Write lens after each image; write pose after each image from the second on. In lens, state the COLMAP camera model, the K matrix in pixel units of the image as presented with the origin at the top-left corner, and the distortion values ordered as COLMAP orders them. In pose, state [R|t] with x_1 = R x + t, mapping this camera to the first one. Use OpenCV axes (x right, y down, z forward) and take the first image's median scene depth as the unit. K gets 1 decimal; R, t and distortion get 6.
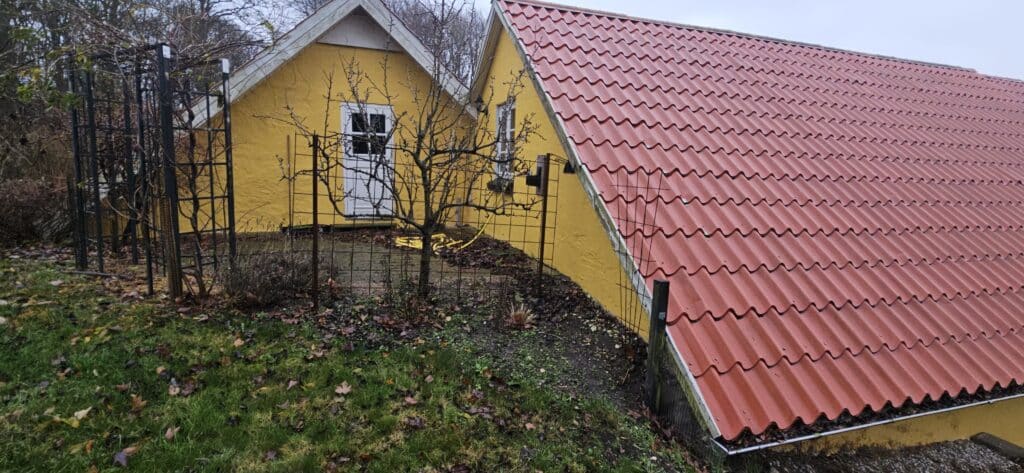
lens RADIAL K [[477.3, 0, 512.0], [0, 477.3, 239.7], [0, 0, 1]] dist [0.000181, 0.001661]
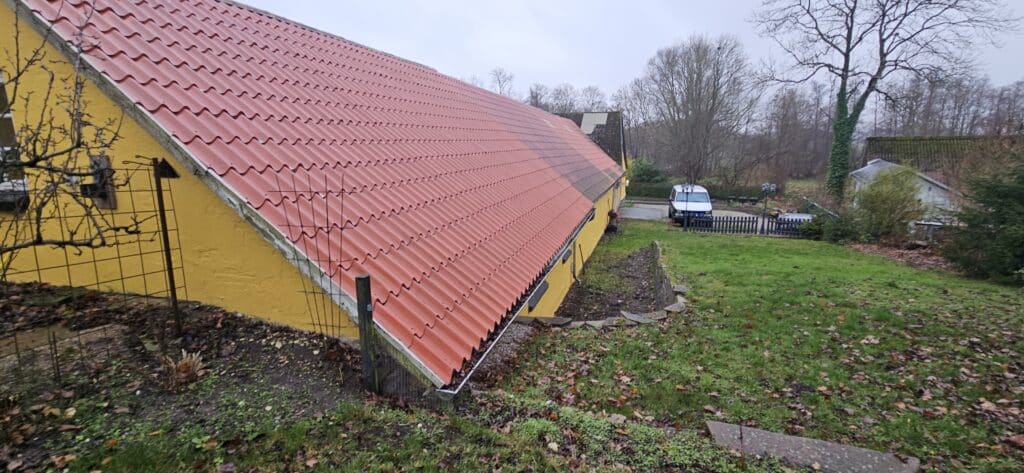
lens RADIAL K [[477.3, 0, 512.0], [0, 477.3, 239.7], [0, 0, 1]] dist [0.000181, 0.001661]
pose [[0.573133, -0.202228, 0.794118, -0.266602], [0.156404, 0.978252, 0.136239, -0.071286], [-0.804398, 0.046120, 0.592297, 0.071667]]
